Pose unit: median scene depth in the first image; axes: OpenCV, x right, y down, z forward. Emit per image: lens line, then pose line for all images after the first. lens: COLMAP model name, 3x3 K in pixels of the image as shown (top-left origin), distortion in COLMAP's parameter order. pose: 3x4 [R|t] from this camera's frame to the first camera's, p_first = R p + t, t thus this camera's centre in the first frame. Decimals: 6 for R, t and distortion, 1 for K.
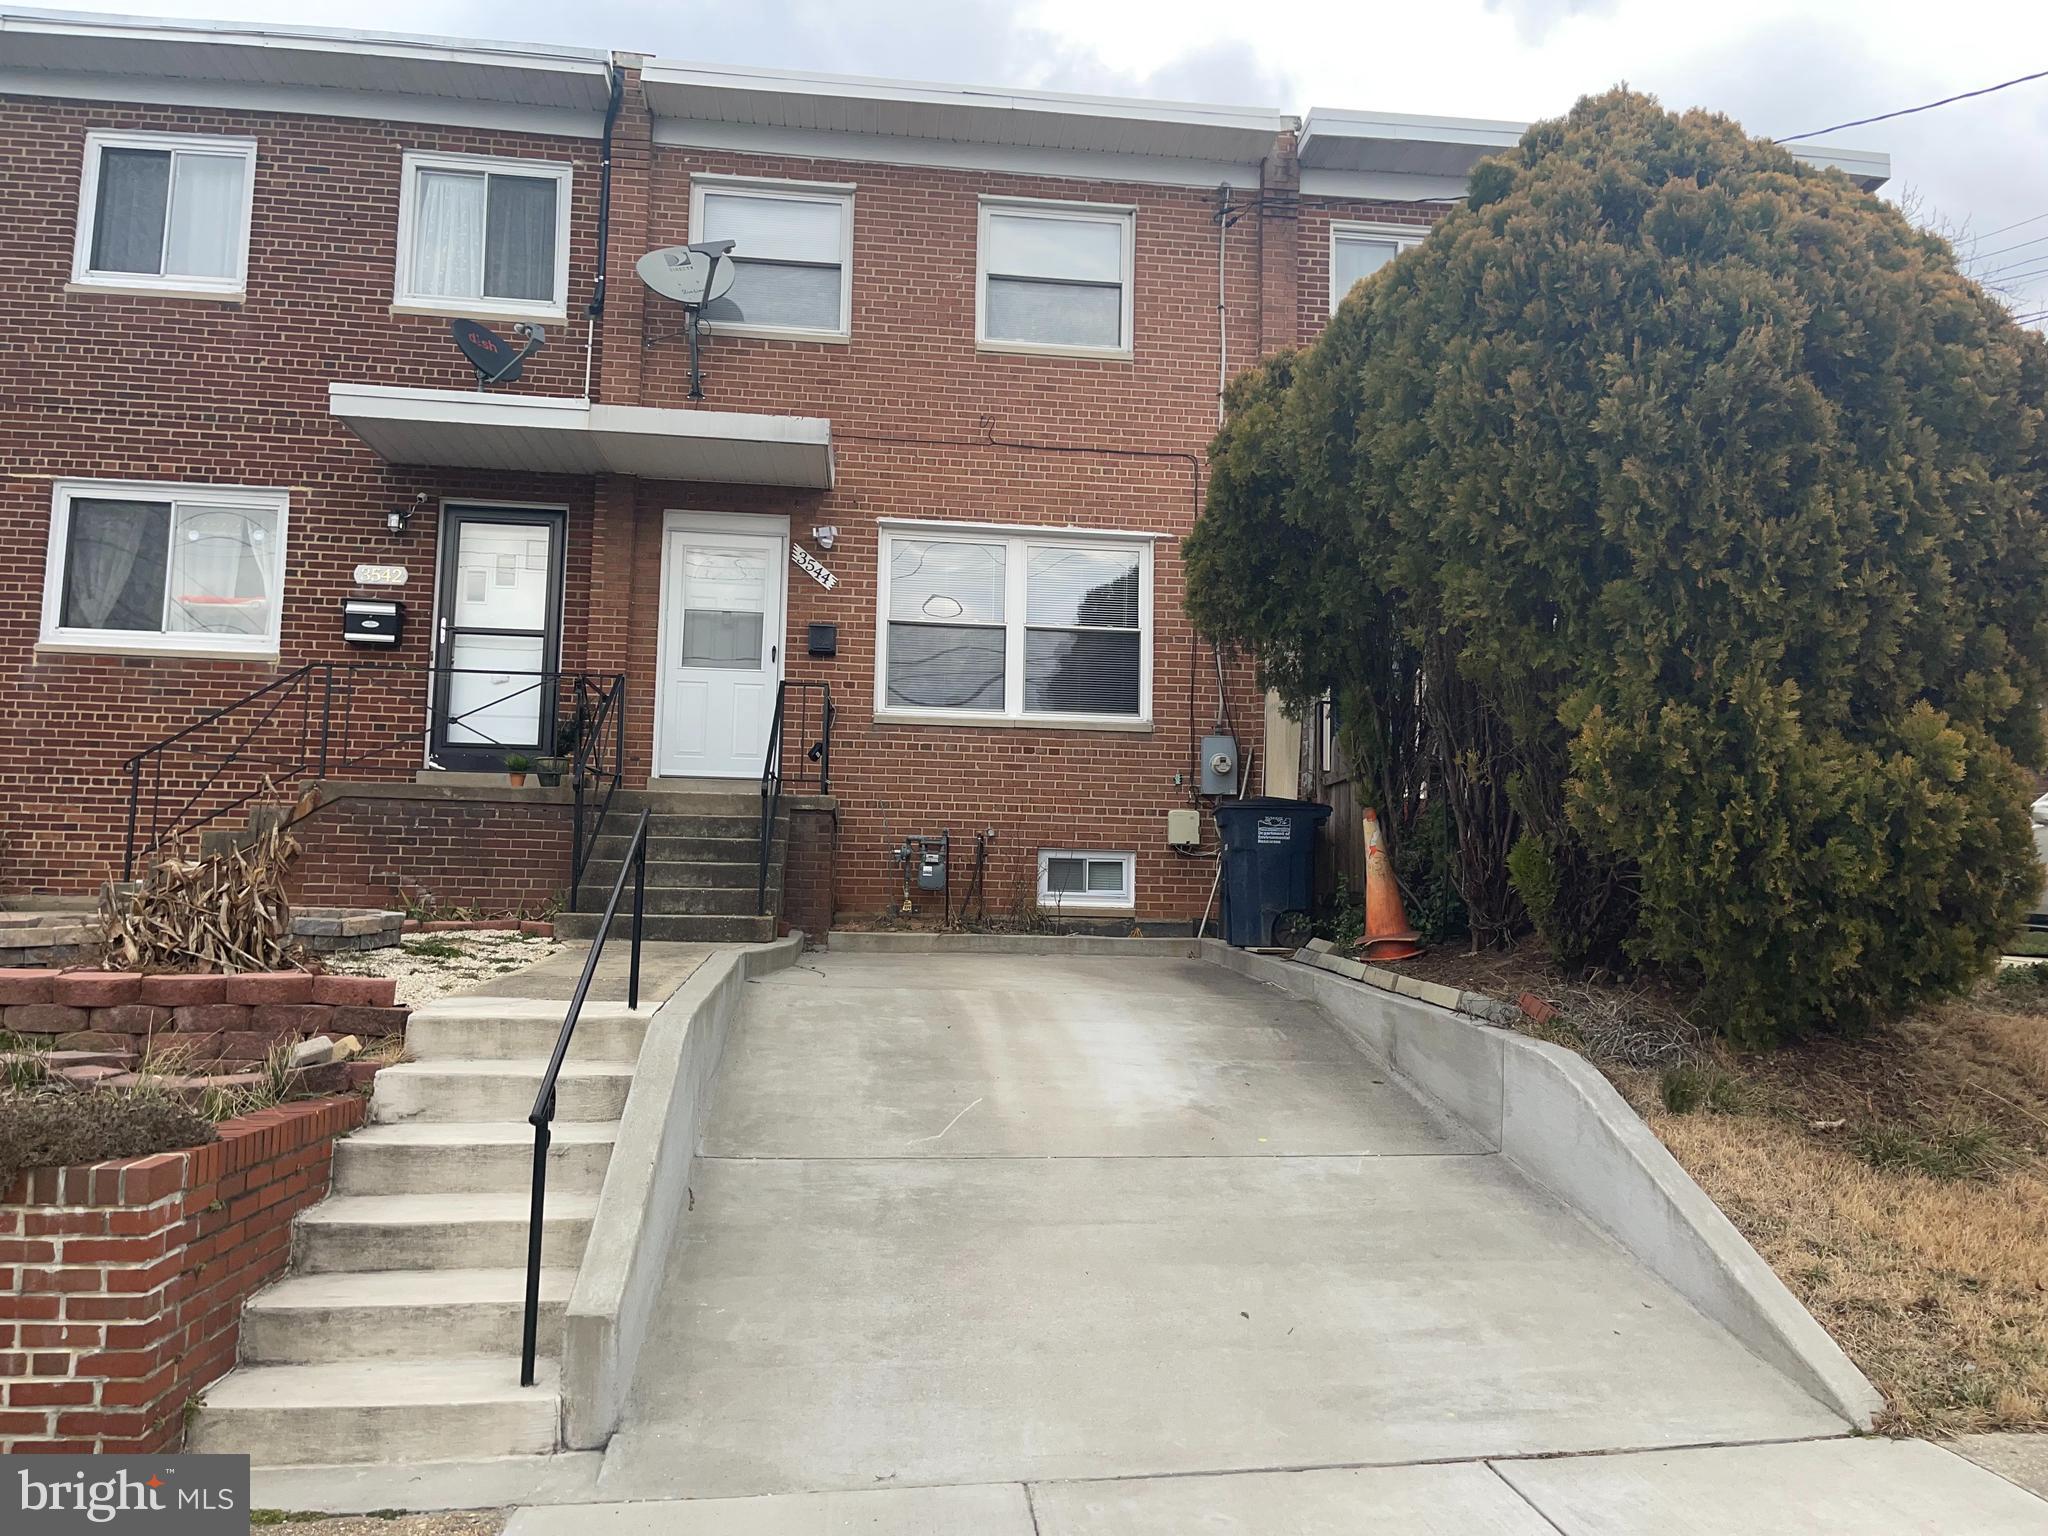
lens RADIAL K [[1521.8, 0, 1026.8], [0, 1521.8, 759.1], [0, 0, 1]] dist [0.102673, -0.143380]
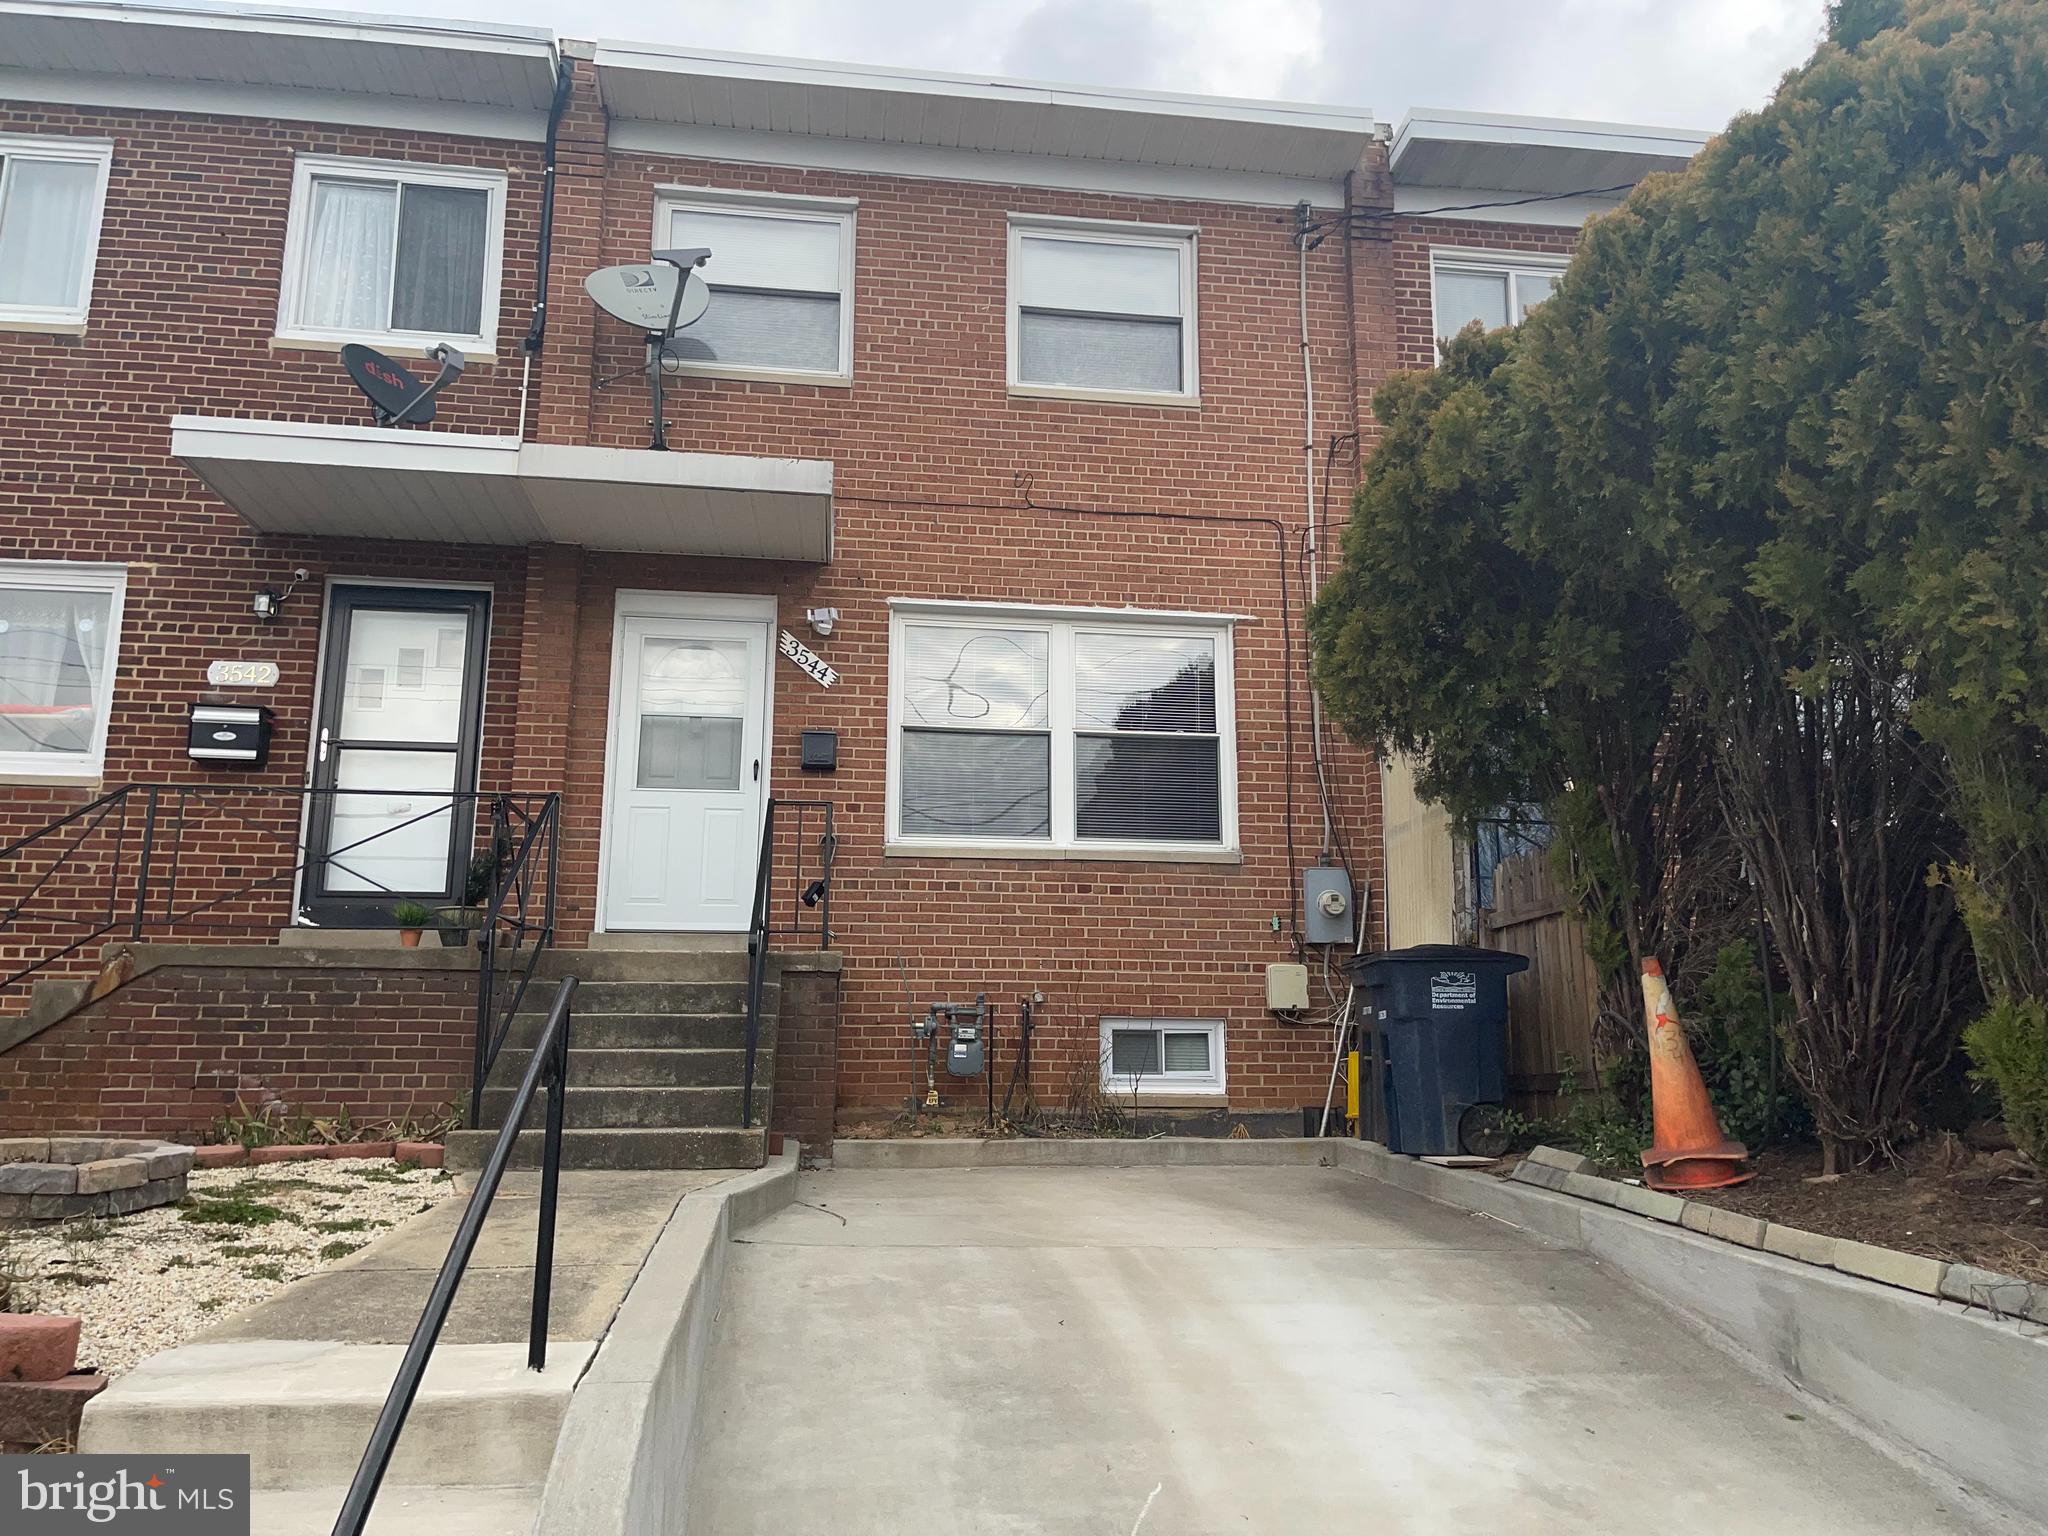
lens RADIAL K [[1521.8, 0, 1026.8], [0, 1521.8, 759.1], [0, 0, 1]] dist [0.102673, -0.143380]
pose [[0.999484, -0.011971, 0.029790, -0.050998], [0.014933, 0.994746, -0.101282, 0.006667], [-0.028422, 0.101675, 0.994412, 0.222269]]
